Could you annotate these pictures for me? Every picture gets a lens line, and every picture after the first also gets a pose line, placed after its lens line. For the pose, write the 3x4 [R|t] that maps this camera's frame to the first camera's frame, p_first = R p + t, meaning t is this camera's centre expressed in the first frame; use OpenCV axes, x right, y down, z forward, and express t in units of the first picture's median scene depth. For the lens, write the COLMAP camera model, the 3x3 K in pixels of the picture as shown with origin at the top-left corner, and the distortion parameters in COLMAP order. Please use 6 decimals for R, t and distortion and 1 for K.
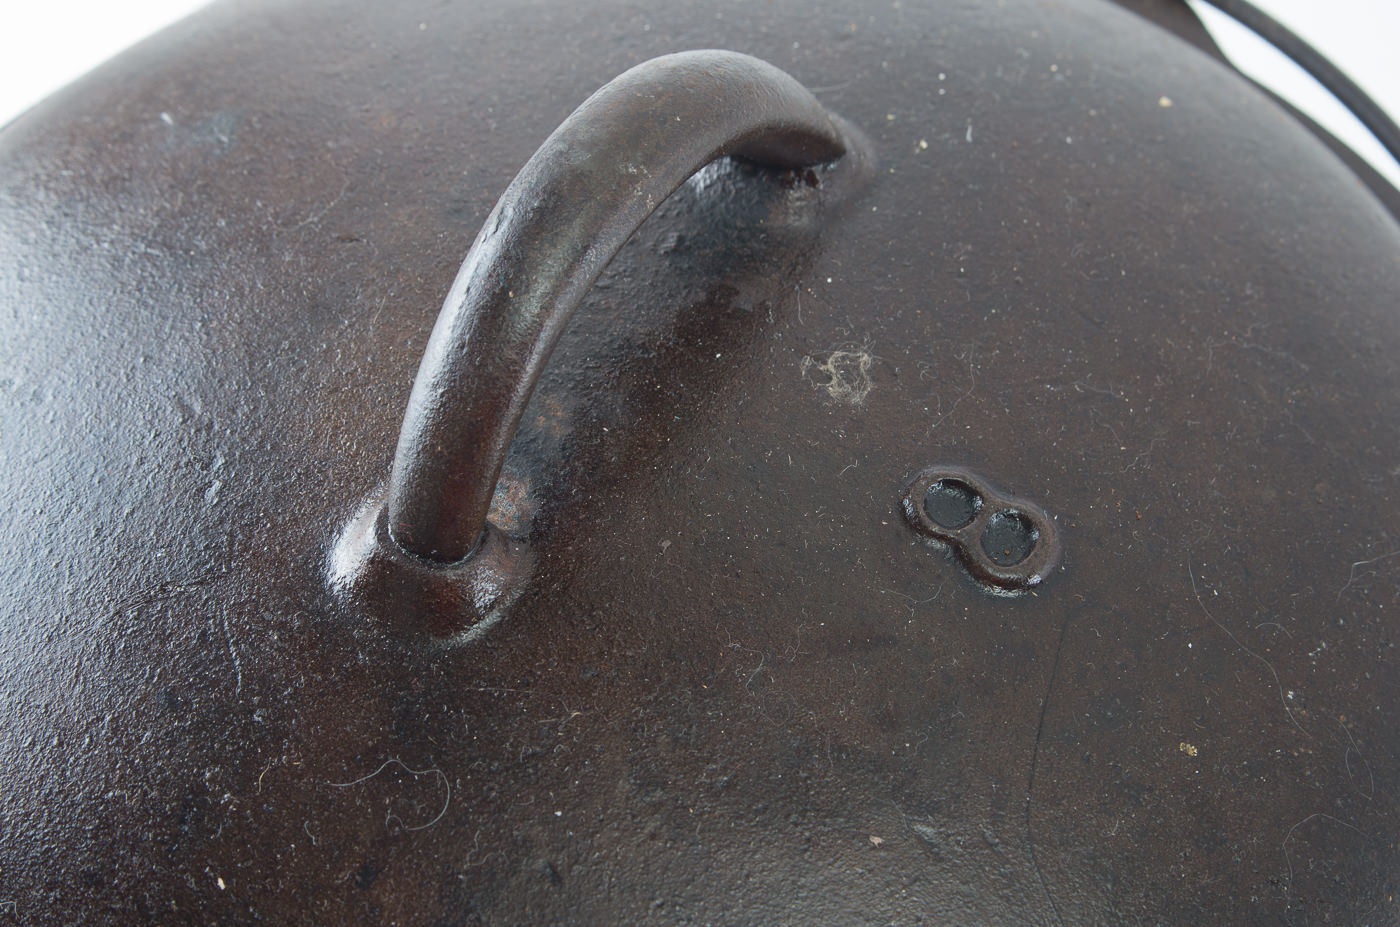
lens RADIAL K [[2609.9, 0, 700.0], [0, 2609.9, 463.5], [0, 0, 1]] dist [0.085729, 0.247092]
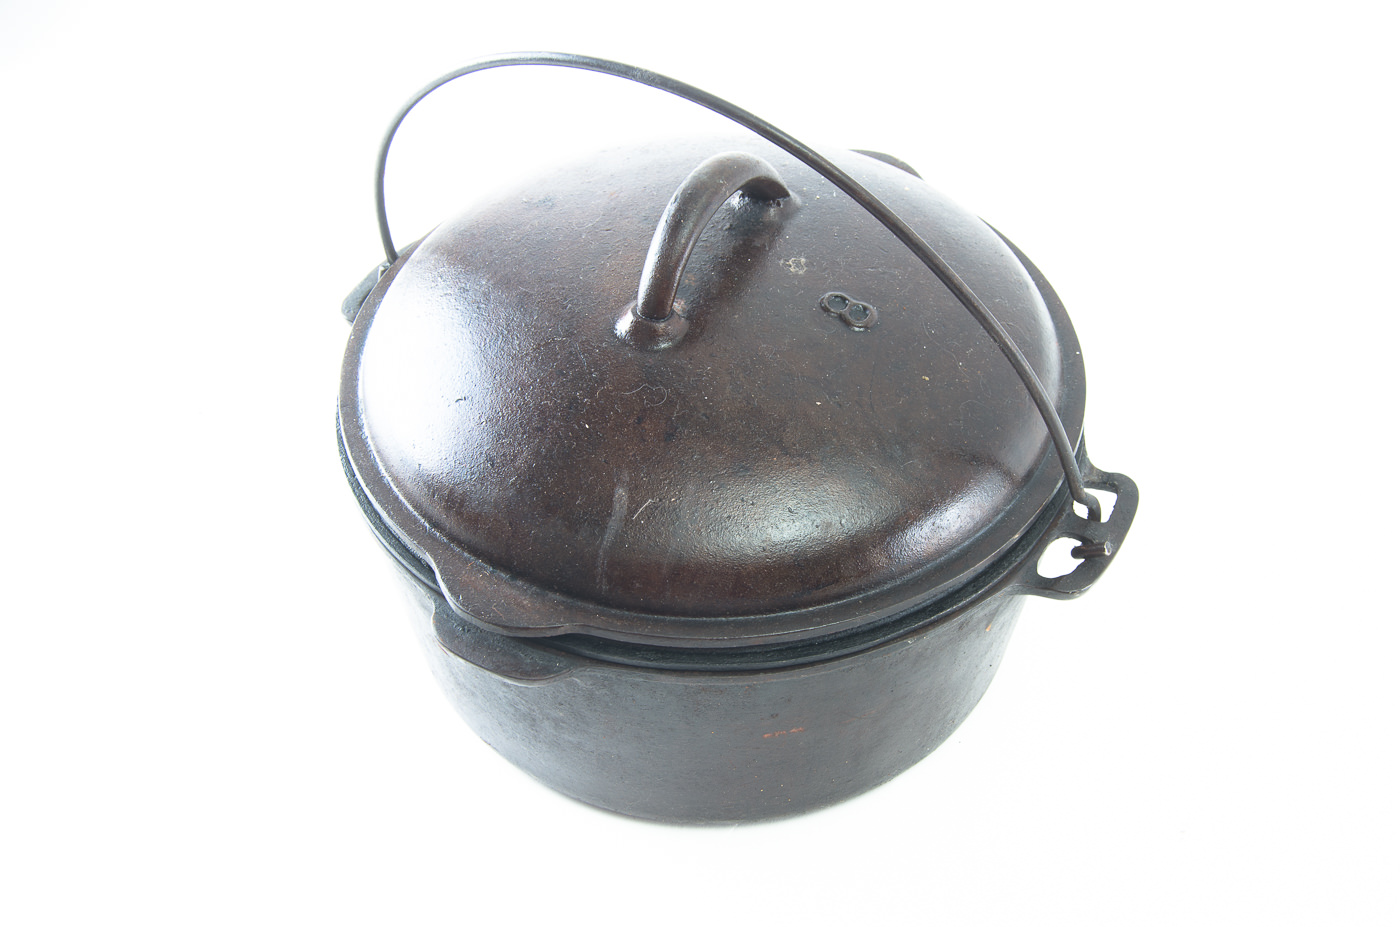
lens RADIAL K [[1534.5, 0, 700.0], [0, 1534.5, 463.5], [0, 0, 1]] dist [0.003664, 0.001810]
pose [[0.998722, -0.024386, 0.044266, -0.125172], [0.028454, 0.995190, -0.093745, 0.331498], [-0.041767, 0.094885, 0.994612, -0.593222]]
